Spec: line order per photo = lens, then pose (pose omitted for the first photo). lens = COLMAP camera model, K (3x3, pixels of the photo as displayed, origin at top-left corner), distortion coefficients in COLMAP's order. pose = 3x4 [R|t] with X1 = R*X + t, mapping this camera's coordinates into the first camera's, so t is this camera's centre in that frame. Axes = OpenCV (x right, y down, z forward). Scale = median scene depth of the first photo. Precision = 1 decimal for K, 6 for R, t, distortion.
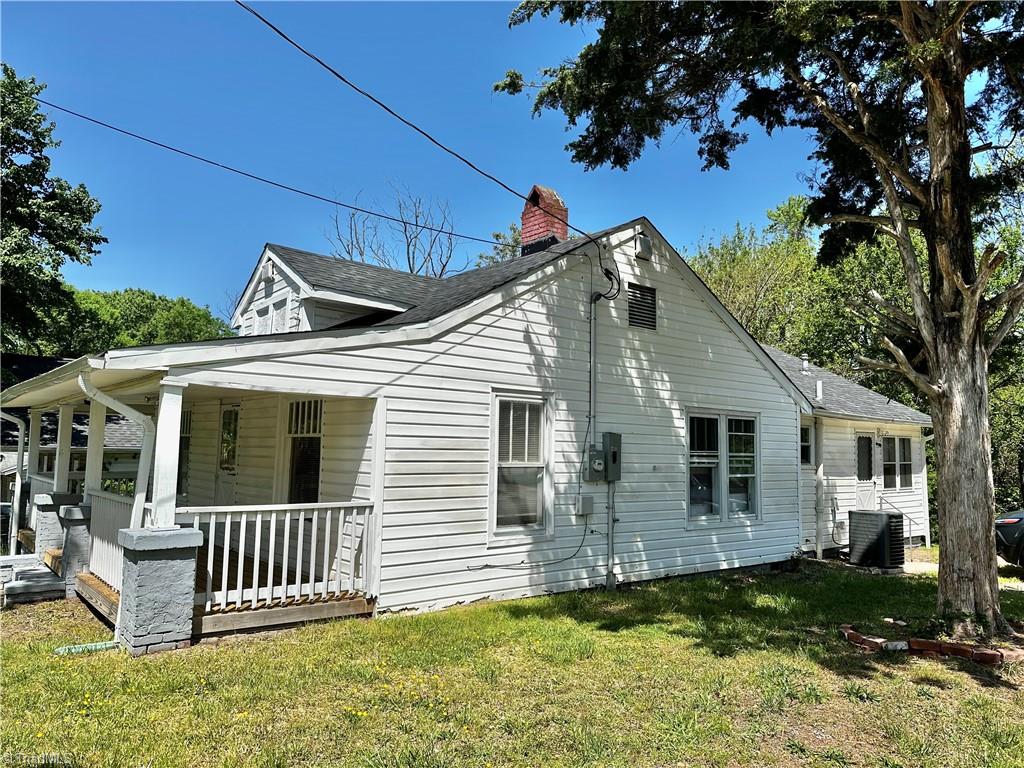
lens RADIAL K [[724.7, 0, 511.2], [0, 724.7, 382.4], [0, 0, 1]] dist [0.000062, 0.000469]
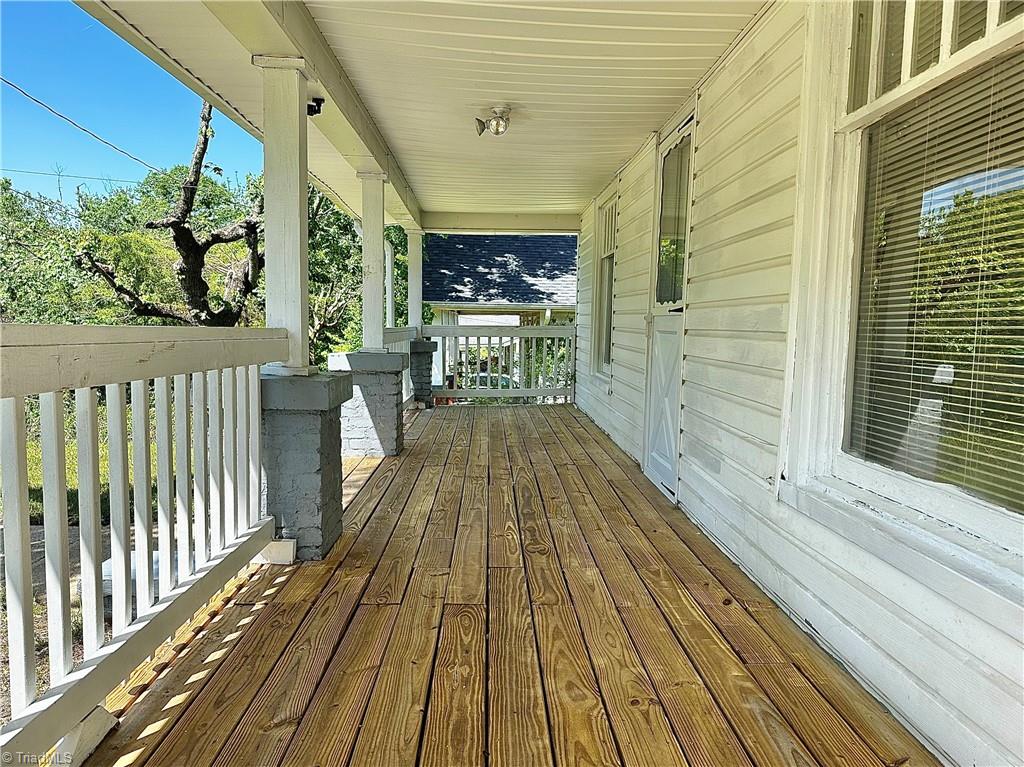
lens RADIAL K [[724.7, 0, 512.1], [0, 724.7, 385.7], [0, 0, 1]] dist [0.000062, 0.000469]
pose [[0.781139, 0.043221, -0.622860, -0.229409], [0.058724, 0.988093, 0.142211, 0.115298], [0.621590, -0.147663, 0.769299, 0.694411]]
